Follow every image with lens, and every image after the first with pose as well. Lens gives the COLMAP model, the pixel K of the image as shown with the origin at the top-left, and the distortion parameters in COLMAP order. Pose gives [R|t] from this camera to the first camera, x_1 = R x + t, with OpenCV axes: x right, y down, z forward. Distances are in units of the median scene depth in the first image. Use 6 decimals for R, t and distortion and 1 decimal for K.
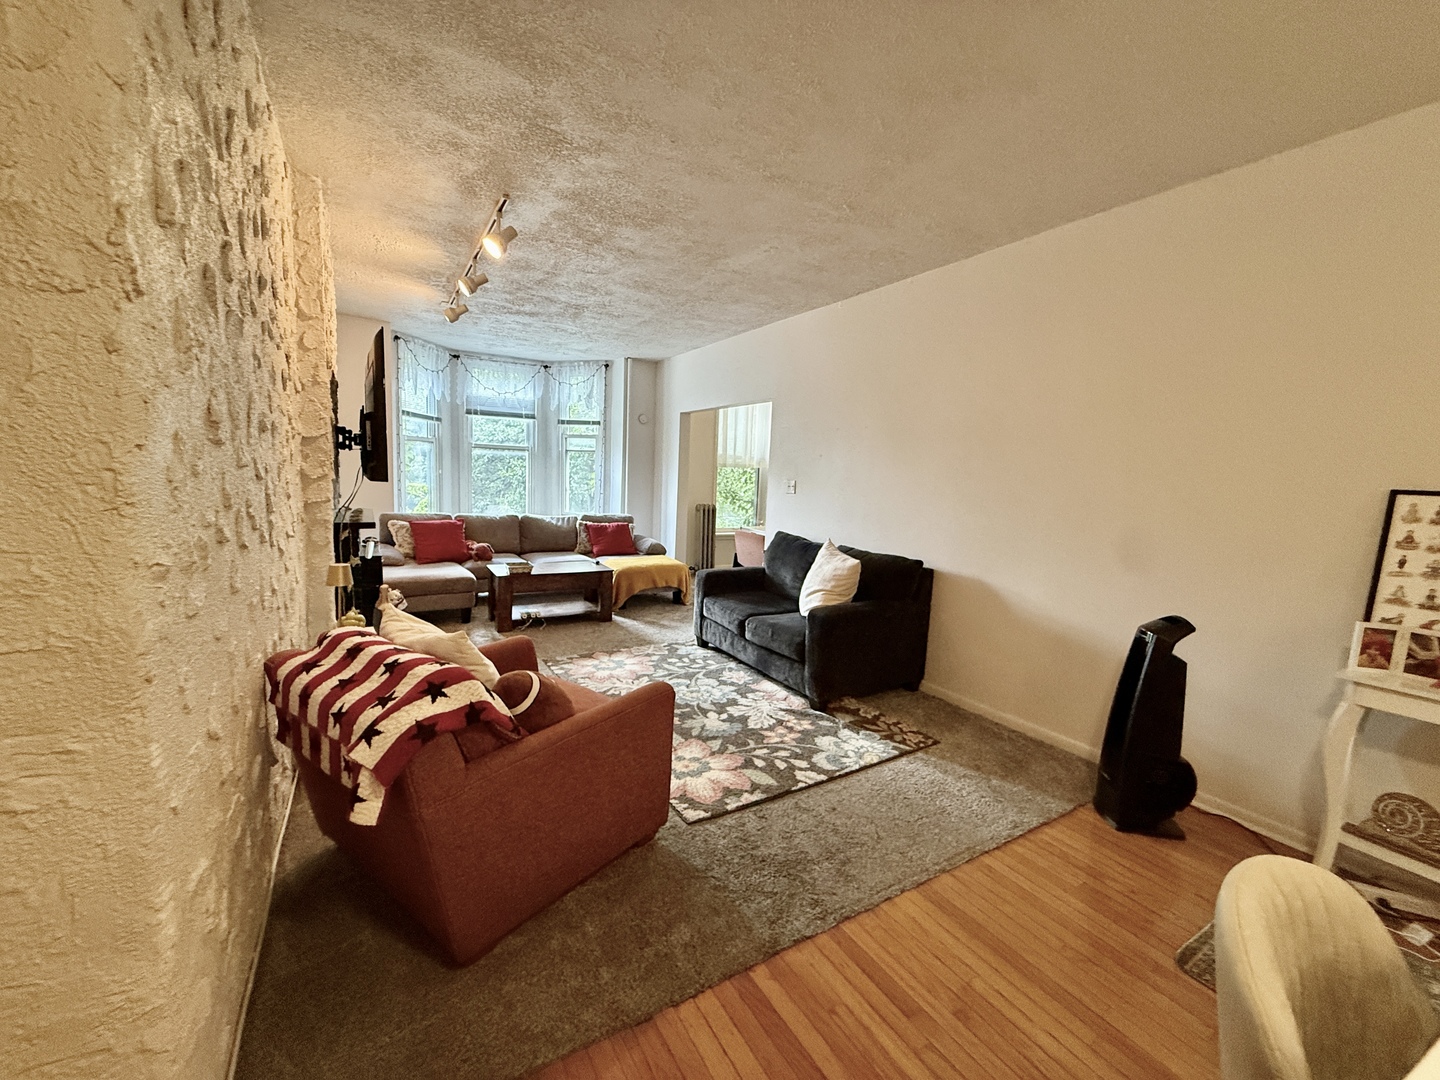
lens RADIAL K [[573.1, 0, 718.4], [0, 573.1, 538.0], [0, 0, 1]] dist [-0.001217, -0.000042]
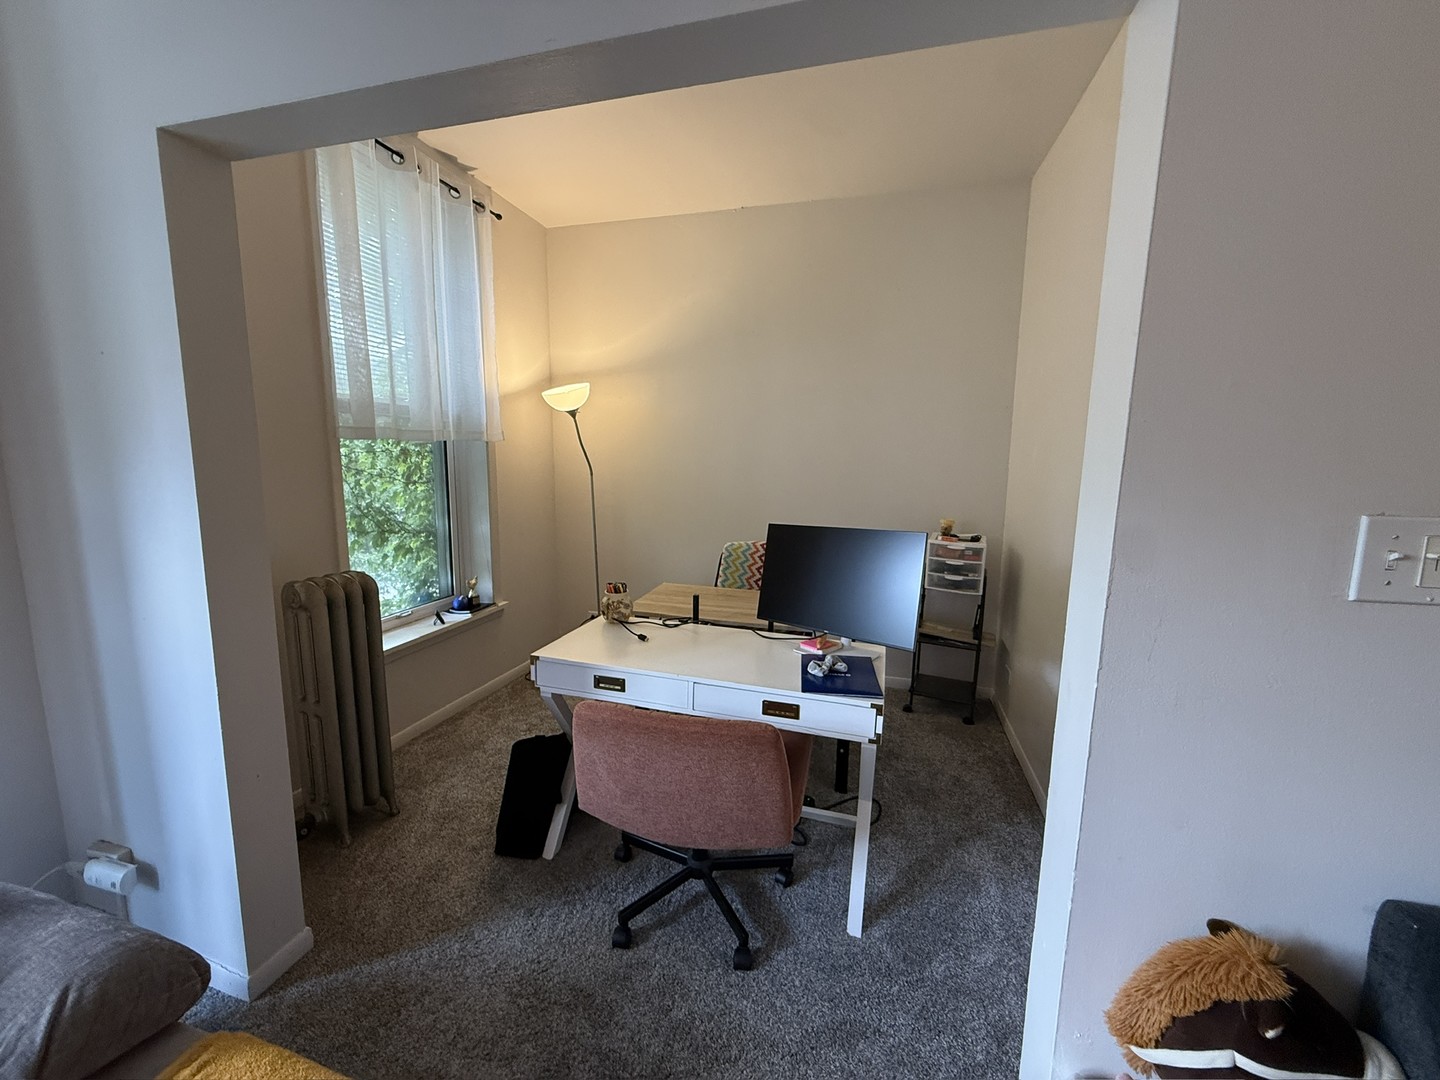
lens RADIAL K [[573.1, 0, 716.2], [0, 573.1, 542.0], [0, 0, 1]] dist [-0.001217, -0.000042]
pose [[0.735200, -0.130834, 0.665104, -0.124371], [0.096299, 0.991404, 0.088573, -0.158061], [-0.670975, -0.001070, 0.741480, 1.304189]]
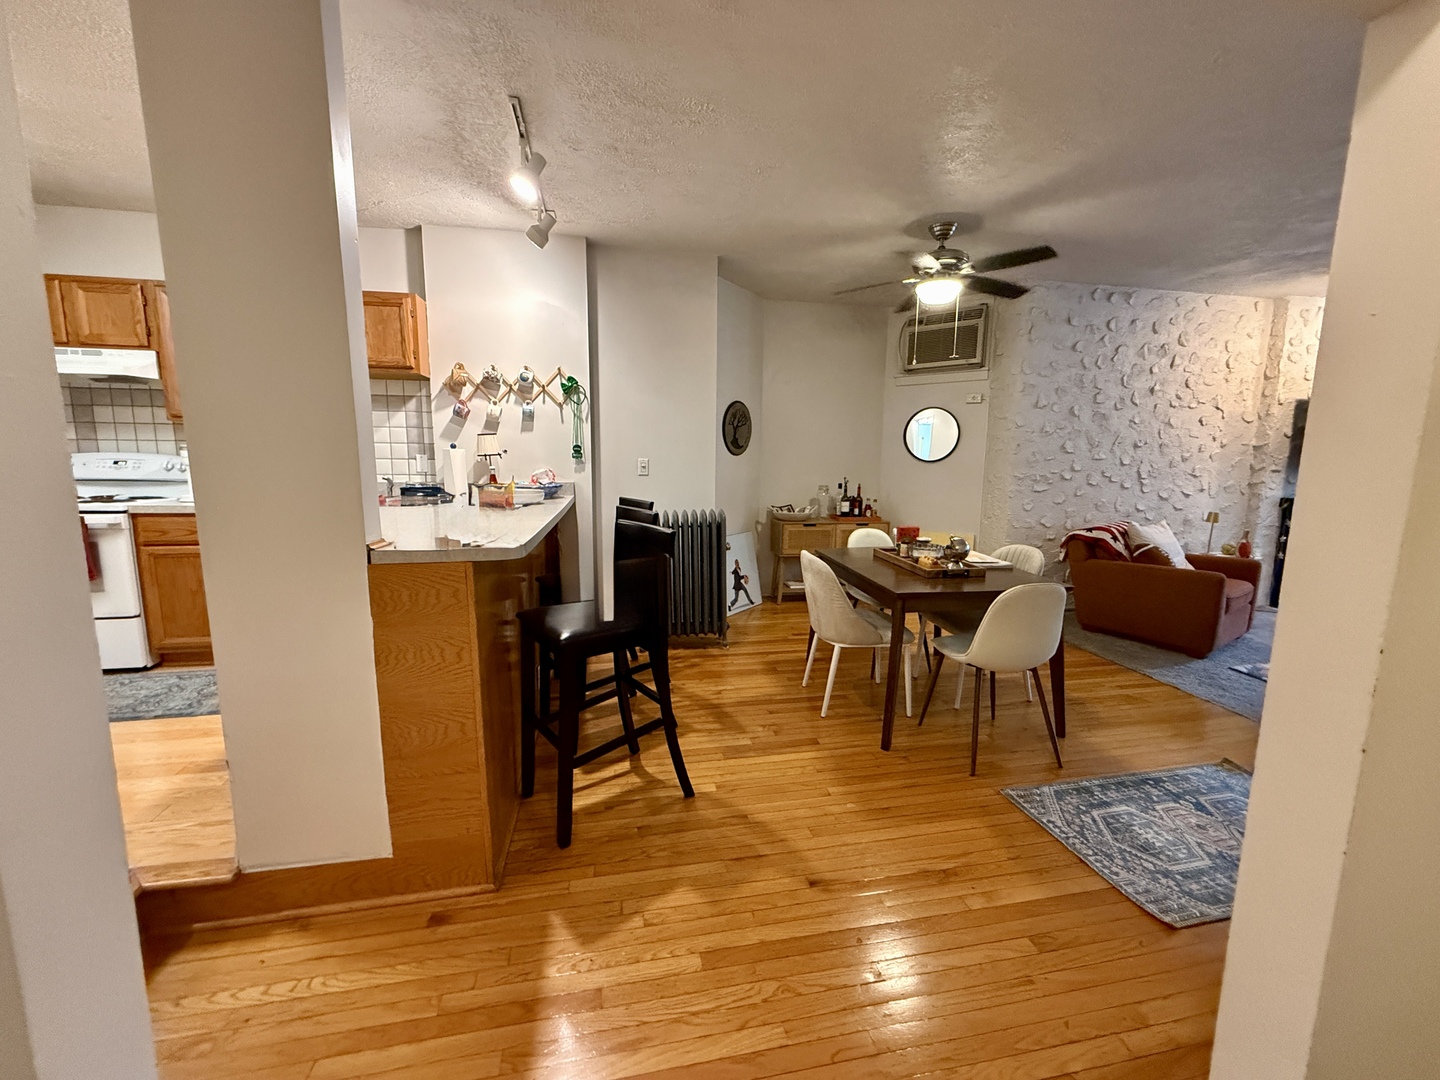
lens RADIAL K [[573.1, 0, 717.3], [0, 573.1, 540.8], [0, 0, 1]] dist [-0.001217, -0.000042]
pose [[-0.353019, 0.092653, -0.931017, 1.163357], [-0.126978, 0.981133, 0.145787, 0.049777], [0.926960, 0.169684, -0.334594, 0.067202]]
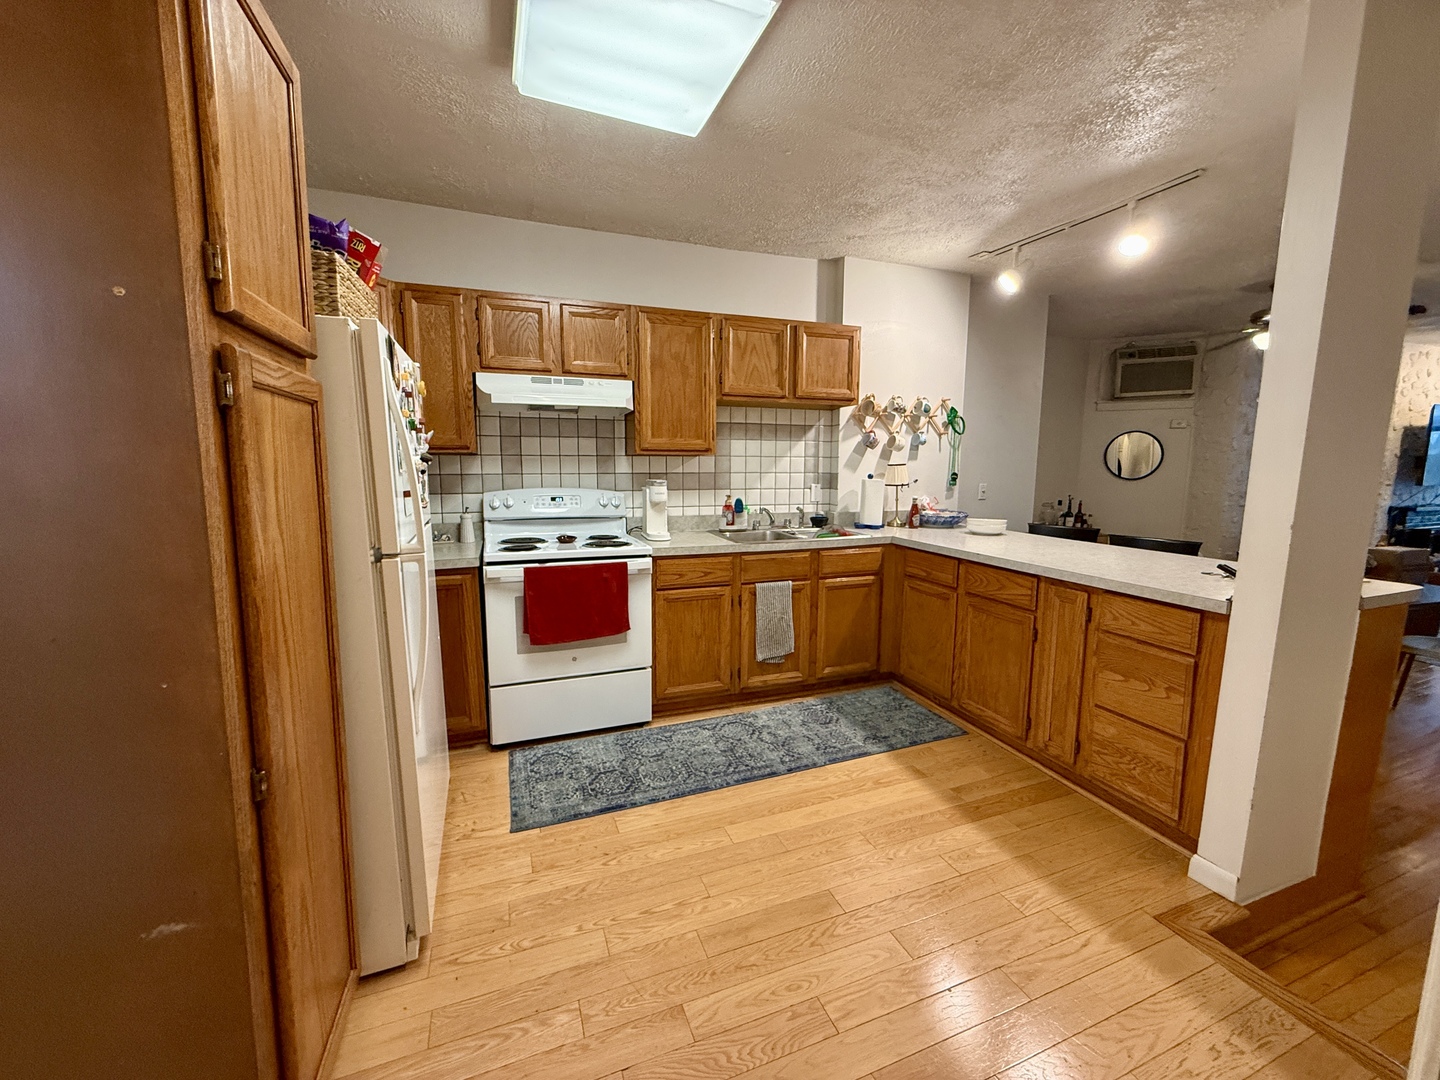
lens RADIAL K [[573.1, 0, 715.6], [0, 573.1, 538.7], [0, 0, 1]] dist [-0.001217, -0.000042]
pose [[-0.191982, 0.095858, -0.976706, 1.415268], [-0.122974, 0.985025, 0.120847, 0.108214], [0.973663, 0.143310, -0.177319, -0.747026]]
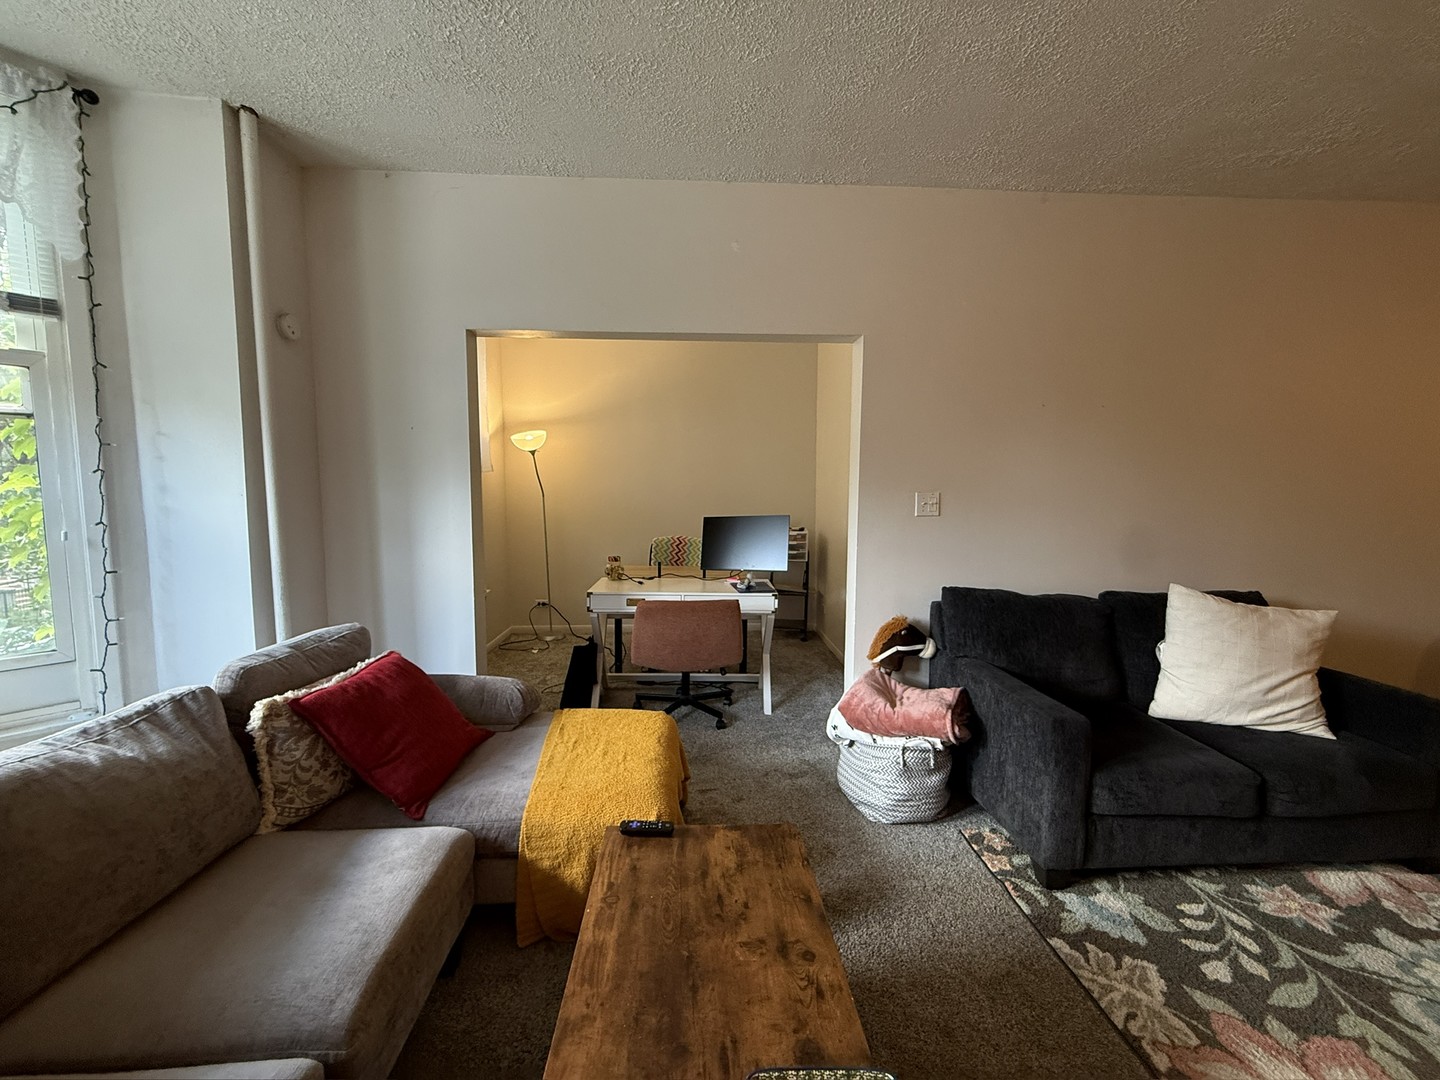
lens RADIAL K [[573.1, 0, 724.3], [0, 573.1, 538.3], [0, 0, 1]] dist [-0.001217, -0.000042]
pose [[0.473808, -0.114820, 0.873111, -0.576020], [0.118576, 0.990753, 0.065943, -0.146989], [-0.872609, 0.072285, 0.483041, 1.167594]]
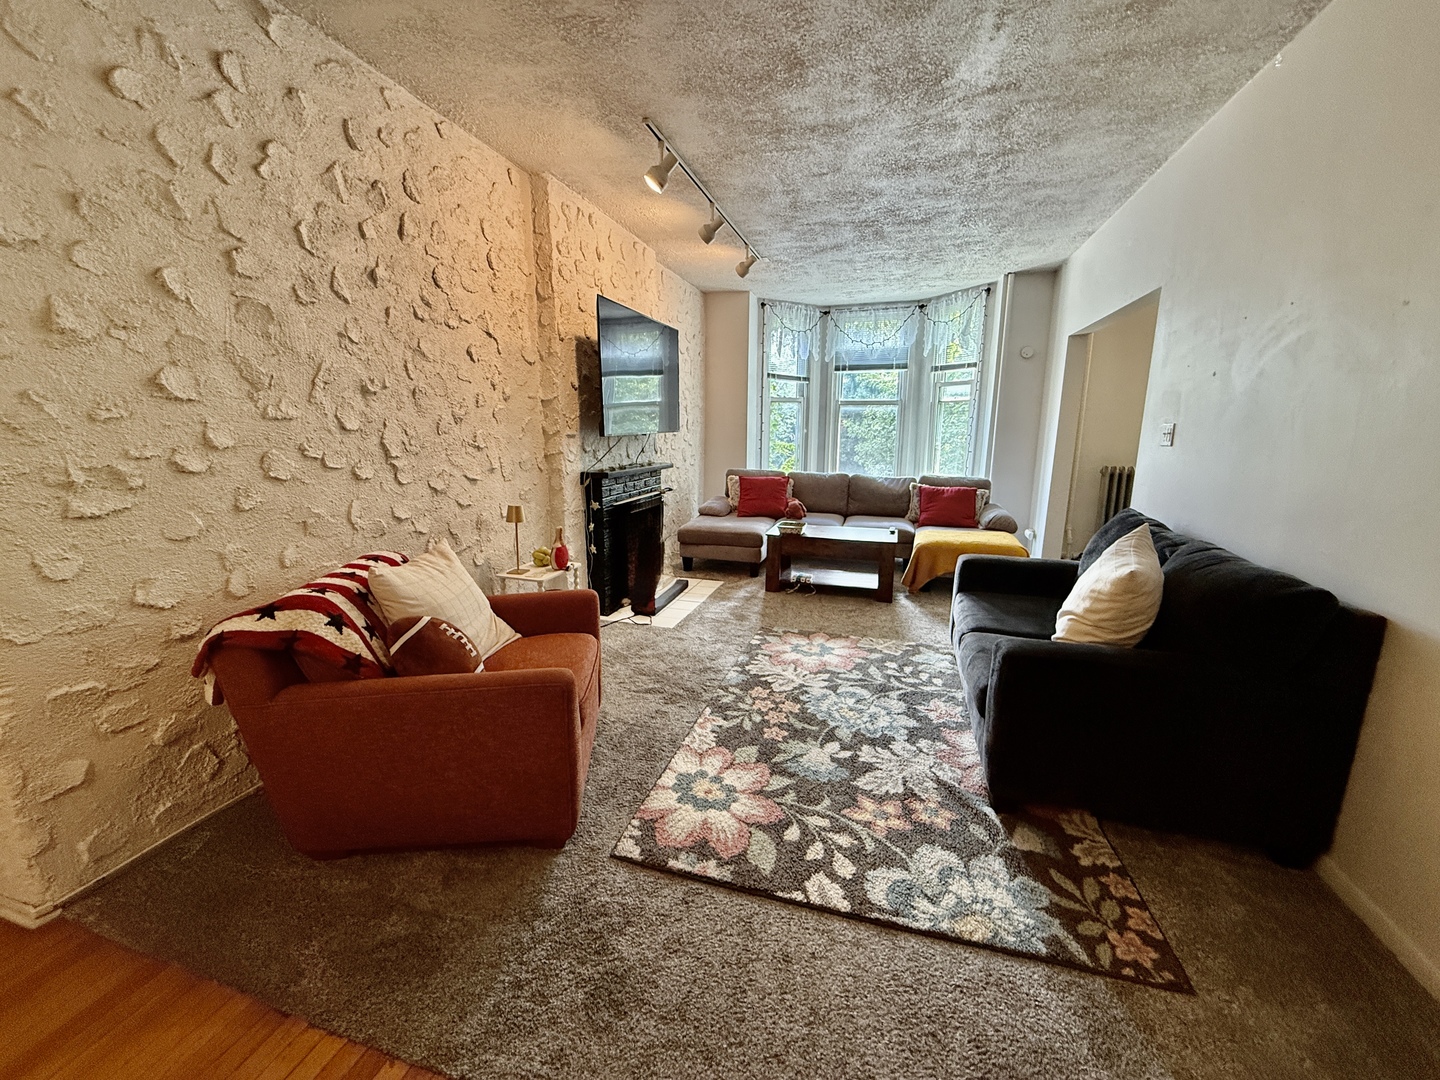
lens RADIAL K [[573.1, 0, 719.8], [0, 573.1, 537.9], [0, 0, 1]] dist [-0.001217, -0.000042]
pose [[0.663202, 0.107216, -0.740722, 0.345182], [-0.060790, 0.994133, 0.089467, -0.011821], [0.745968, -0.014306, 0.665828, 0.343706]]
